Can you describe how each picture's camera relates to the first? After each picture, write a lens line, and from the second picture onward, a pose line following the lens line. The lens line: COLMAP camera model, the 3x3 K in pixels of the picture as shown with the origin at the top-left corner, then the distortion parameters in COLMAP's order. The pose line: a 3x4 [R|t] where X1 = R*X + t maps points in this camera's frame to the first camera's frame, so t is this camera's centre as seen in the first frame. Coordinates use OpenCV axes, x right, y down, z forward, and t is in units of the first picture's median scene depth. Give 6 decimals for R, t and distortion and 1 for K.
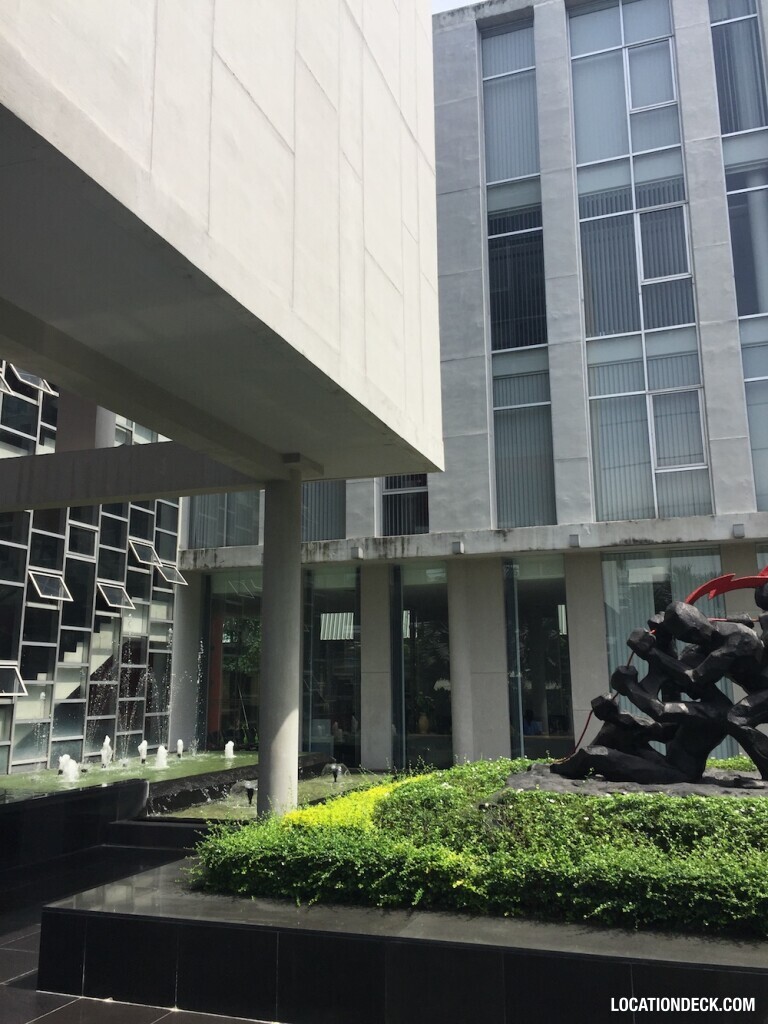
lens RADIAL K [[872.2, 0, 380.3], [0, 872.2, 496.4], [0, 0, 1]] dist [0.090850, -0.123092]
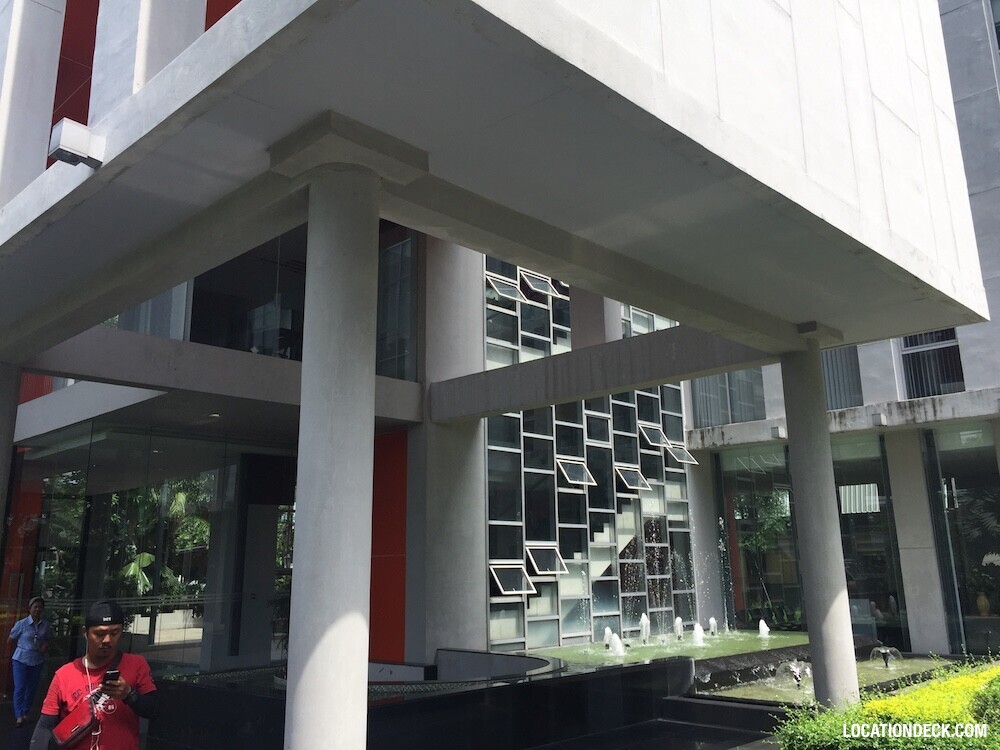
lens RADIAL K [[851.7, 0, 498.5], [0, 851.7, 362.1], [0, 0, 1]] dist [0.090850, -0.123092]
pose [[0.908381, -0.109204, -0.403631, -0.018565], [0.102562, 0.993996, -0.038110, -0.002739], [0.405369, -0.006779, 0.914128, -0.001734]]
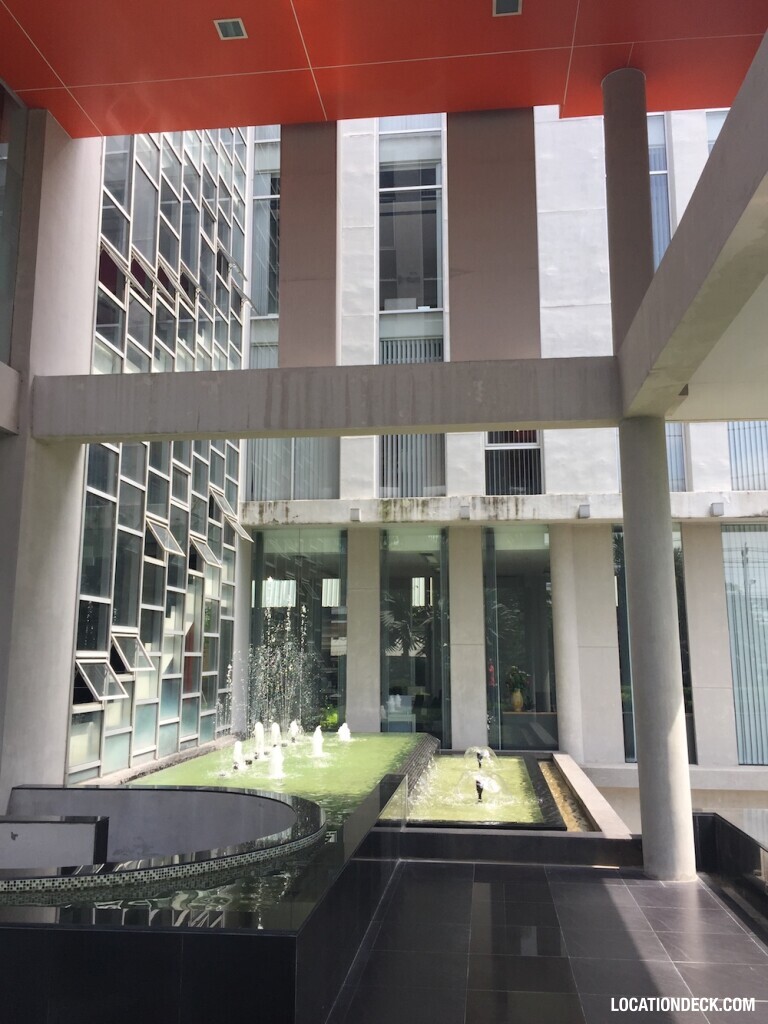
lens RADIAL K [[875.8, 0, 367.2], [0, 875.8, 493.3], [0, 0, 1]] dist [0.079203, -0.094732]
pose [[0.975486, 0.044098, 0.215600, -0.341682], [-0.051041, 0.998339, 0.026740, 0.027783], [-0.214062, -0.037089, 0.976116, 0.152815]]
